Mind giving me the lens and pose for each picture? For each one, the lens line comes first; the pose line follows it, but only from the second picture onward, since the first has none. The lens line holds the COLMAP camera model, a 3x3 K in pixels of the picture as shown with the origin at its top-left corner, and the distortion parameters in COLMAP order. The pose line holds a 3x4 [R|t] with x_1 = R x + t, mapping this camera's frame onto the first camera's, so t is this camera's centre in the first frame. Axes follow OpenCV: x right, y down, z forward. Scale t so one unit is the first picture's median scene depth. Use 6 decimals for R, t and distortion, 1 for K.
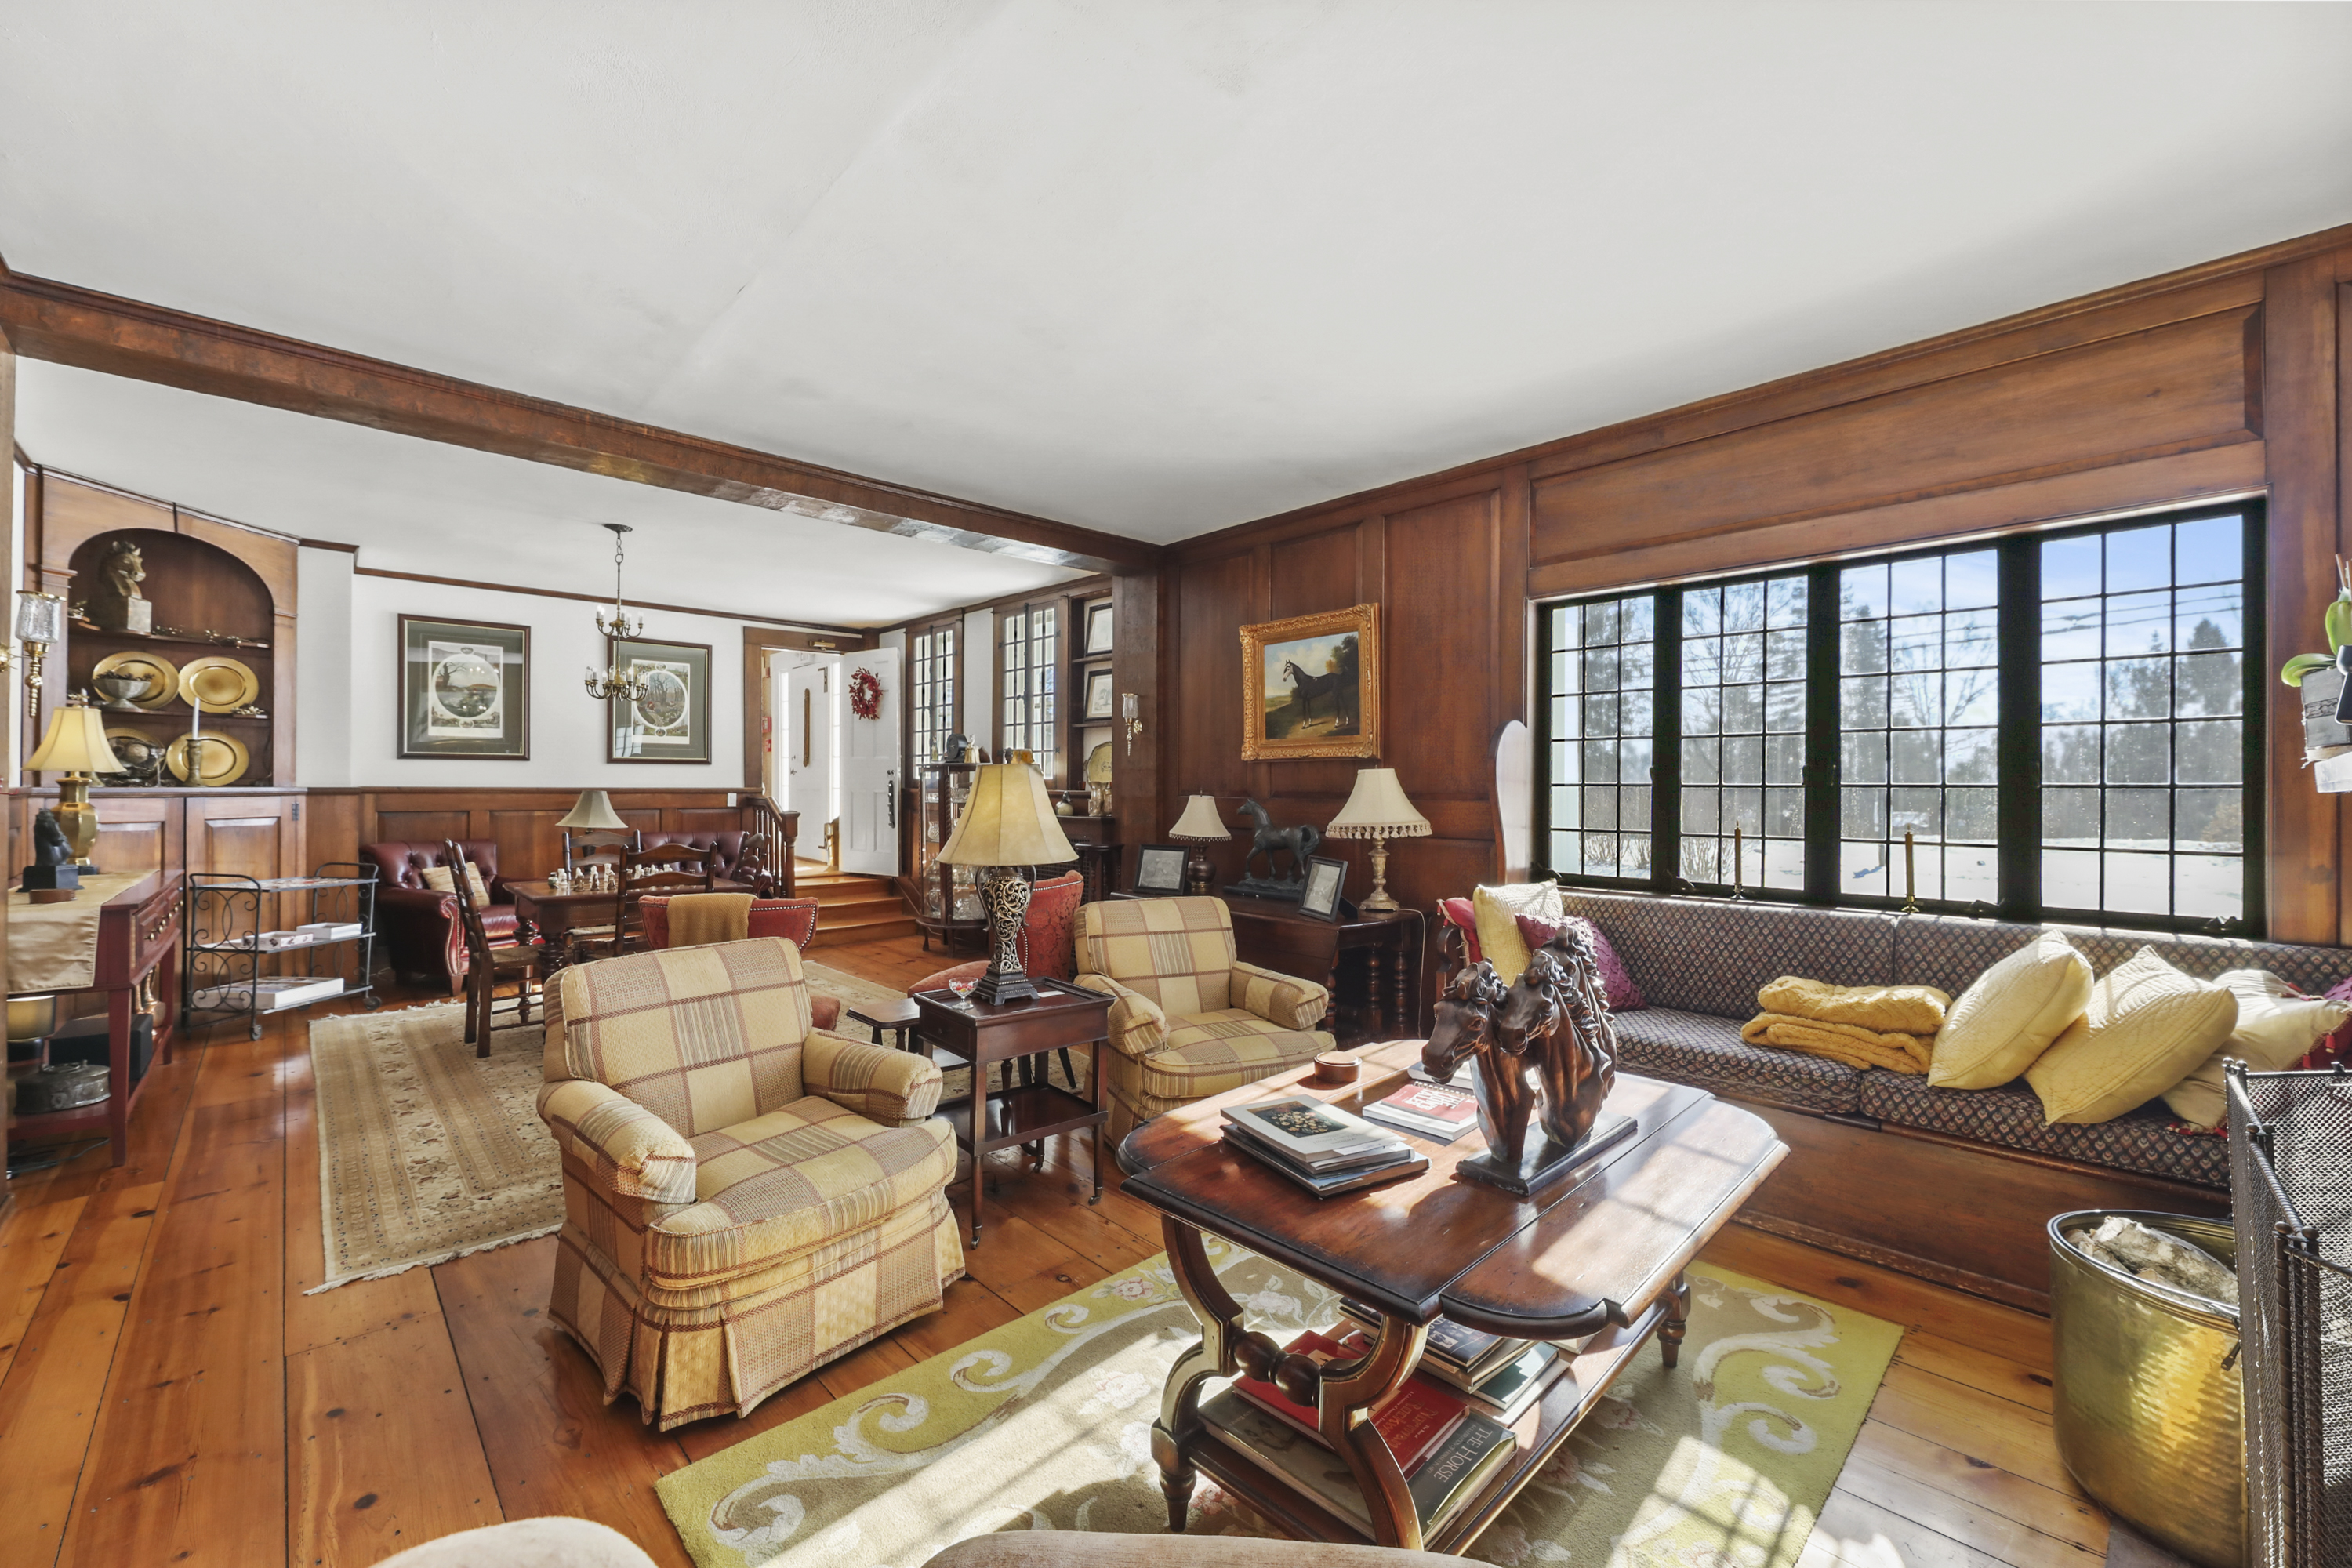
lens RADIAL K [[955.8, 0, 1159.8], [0, 955.8, 784.0], [0, 0, 1]] dist [0.000114, -0.000147]
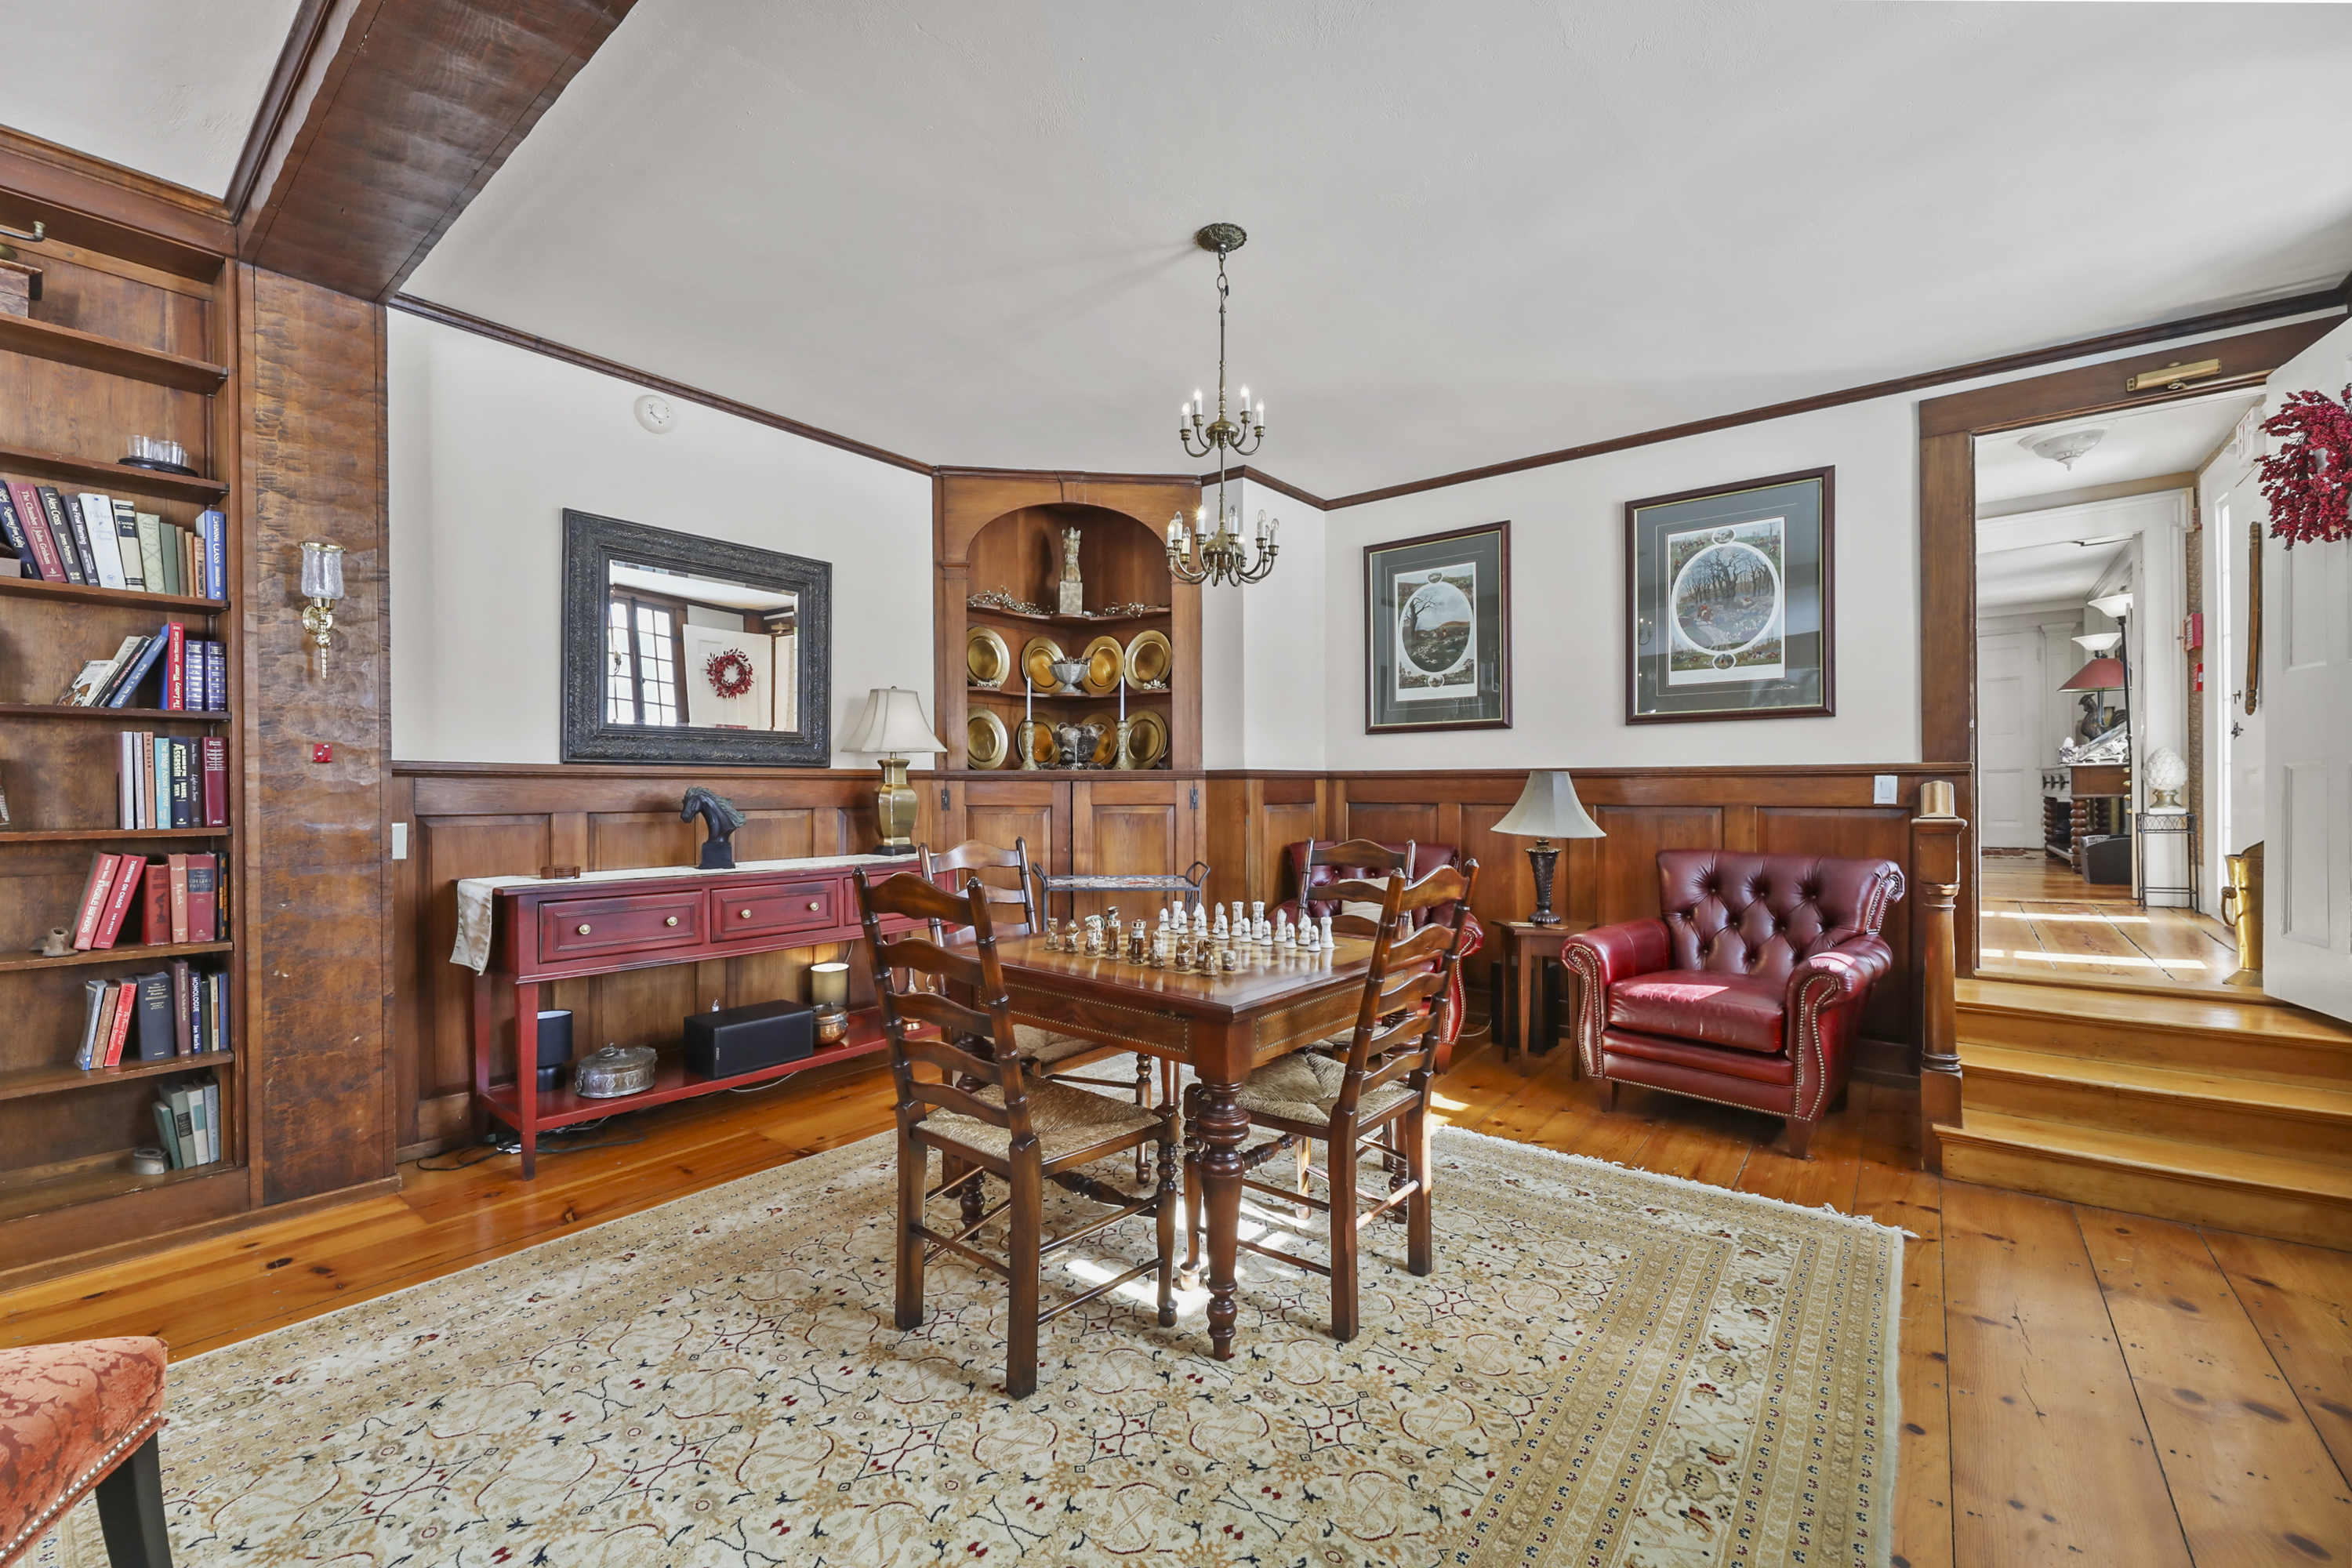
lens RADIAL K [[955.8, 0, 1159.8], [0, 955.8, 784.0], [0, 0, 1]] dist [0.000114, -0.000147]
pose [[0.142359, -0.007562, -0.989786, -0.051543], [0.006839, 0.999954, -0.006656, 0.016951], [0.989791, -0.005822, 0.142404, 0.692643]]
